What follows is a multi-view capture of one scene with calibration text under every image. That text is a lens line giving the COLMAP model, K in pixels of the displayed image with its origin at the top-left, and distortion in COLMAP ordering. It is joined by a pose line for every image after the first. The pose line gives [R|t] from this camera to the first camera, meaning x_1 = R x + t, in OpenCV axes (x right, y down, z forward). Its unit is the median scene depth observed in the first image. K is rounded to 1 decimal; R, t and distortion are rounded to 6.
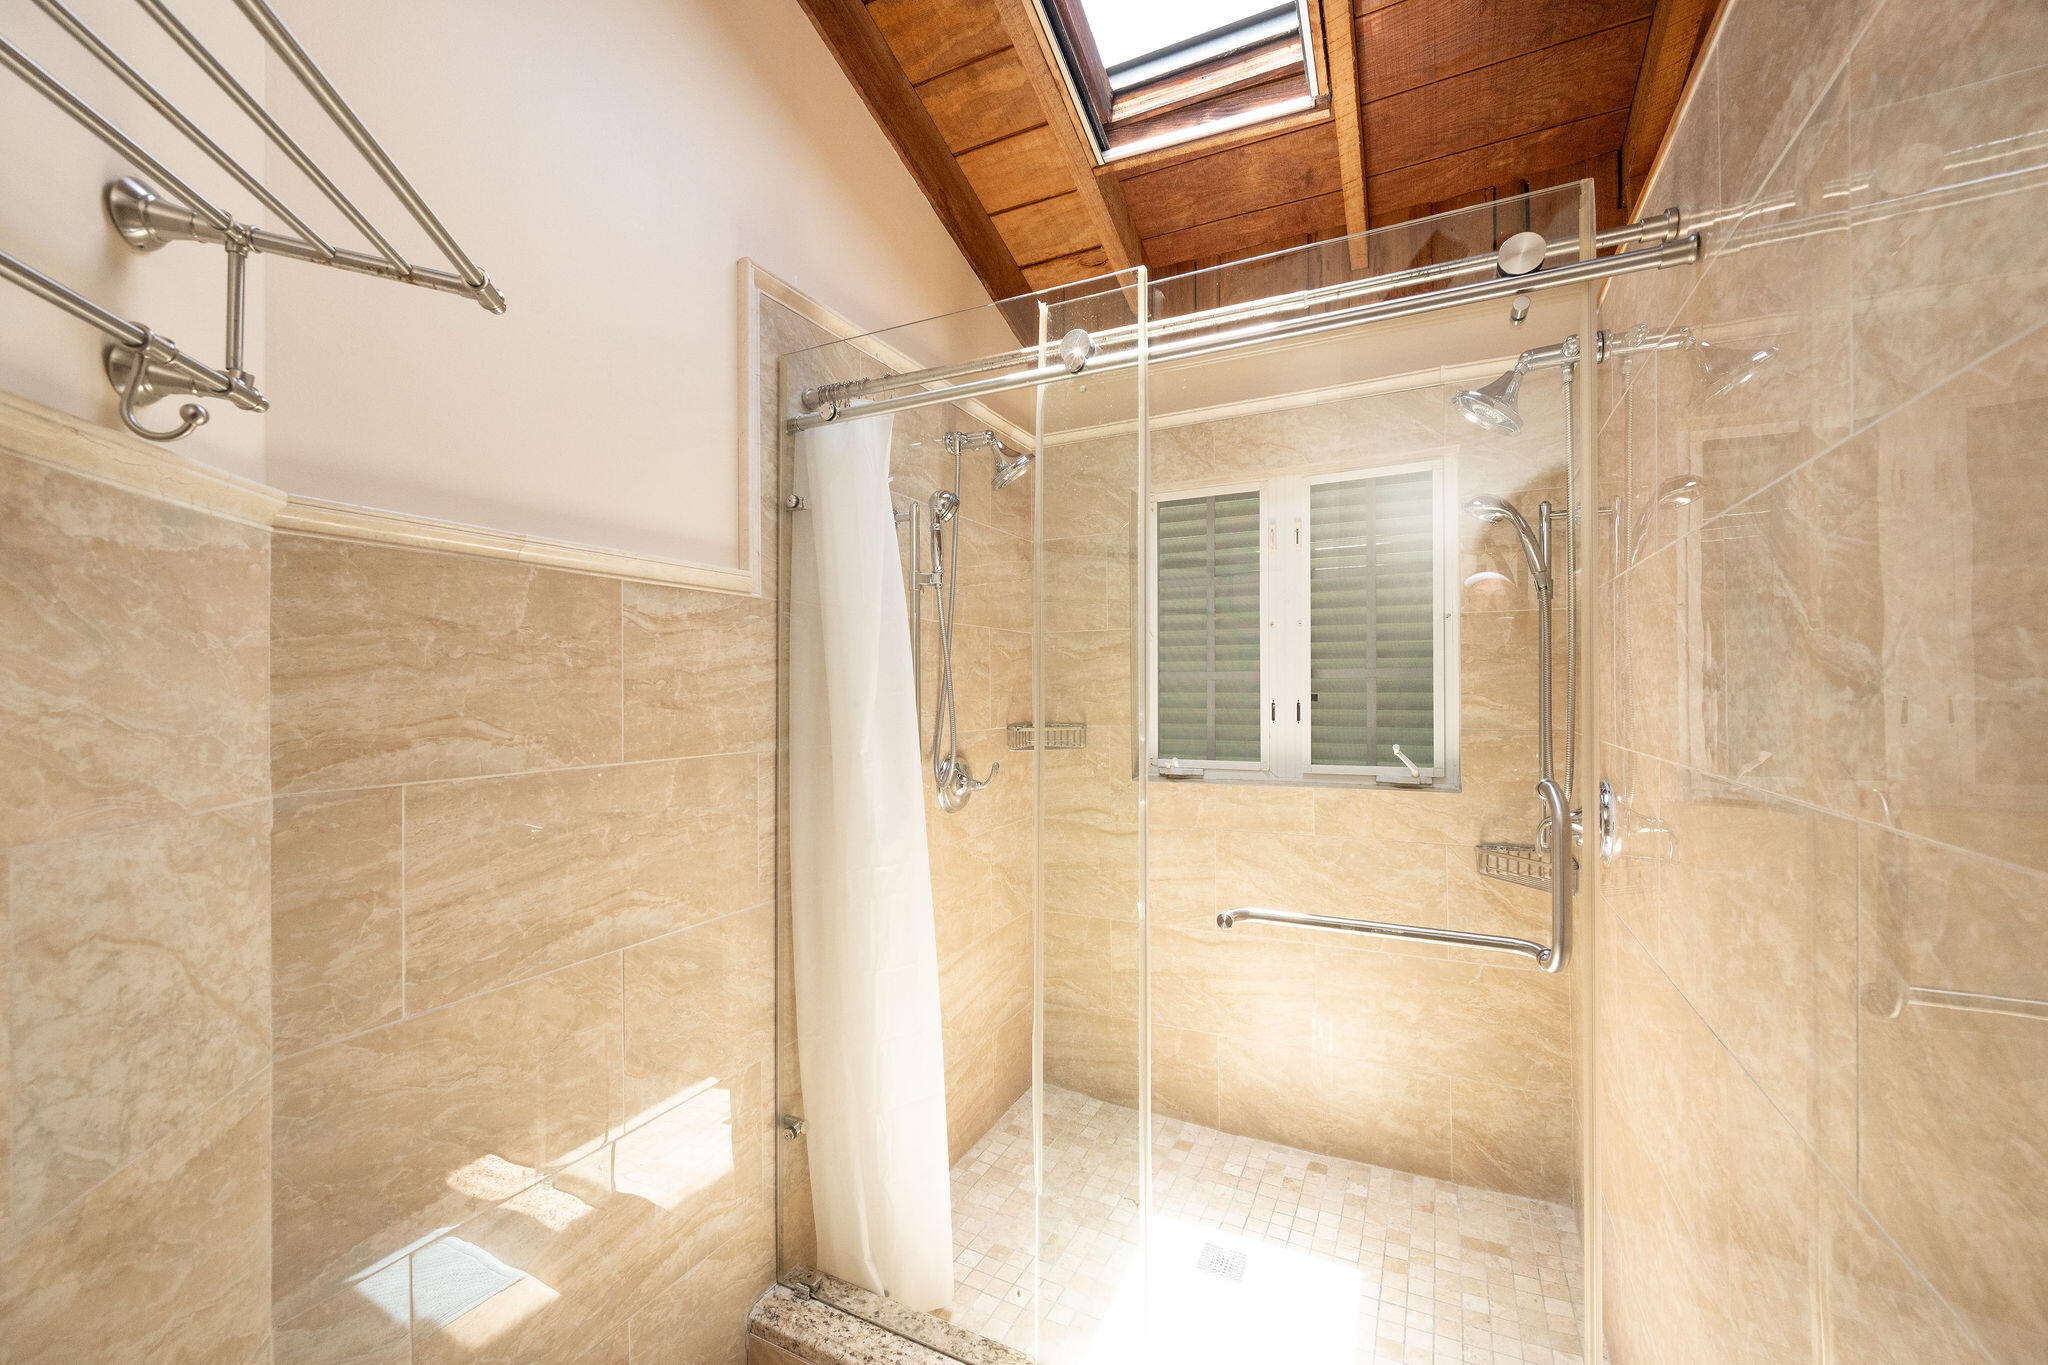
lens RADIAL K [[806.1, 0, 1028.2], [0, 806.1, 694.1], [0, 0, 1]] dist [-0.001513, 0.000259]
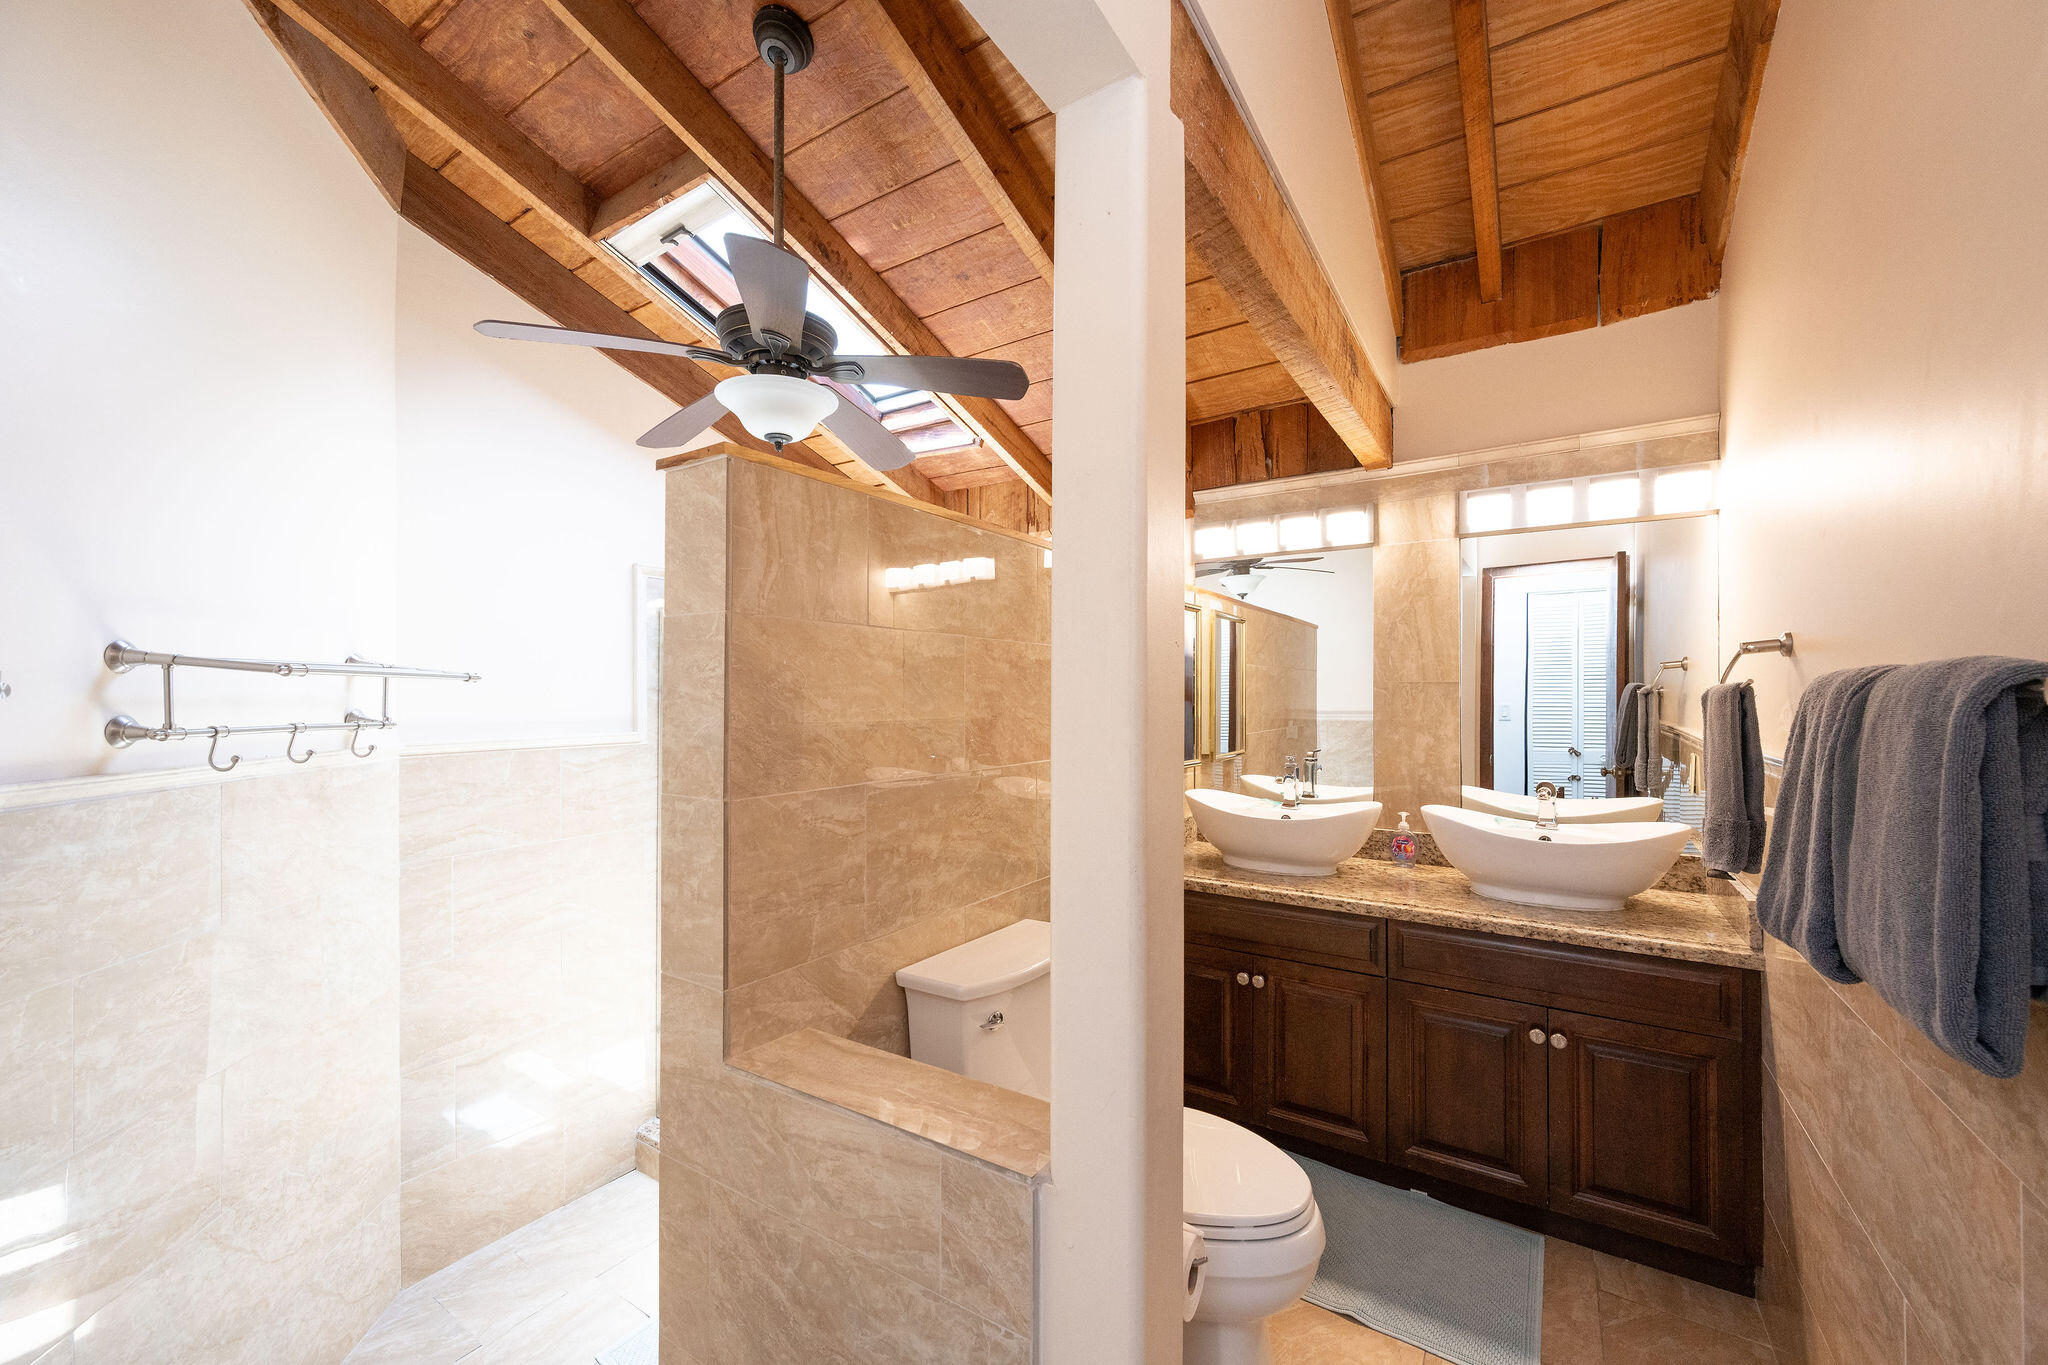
lens RADIAL K [[806.1, 0, 1021.8], [0, 806.1, 692.9], [0, 0, 1]] dist [-0.001513, 0.000259]
pose [[0.992249, -0.002400, -0.124246, 1.201641], [0.001868, 0.999989, -0.004400, -0.363630], [0.124255, 0.004133, 0.992242, -1.159493]]
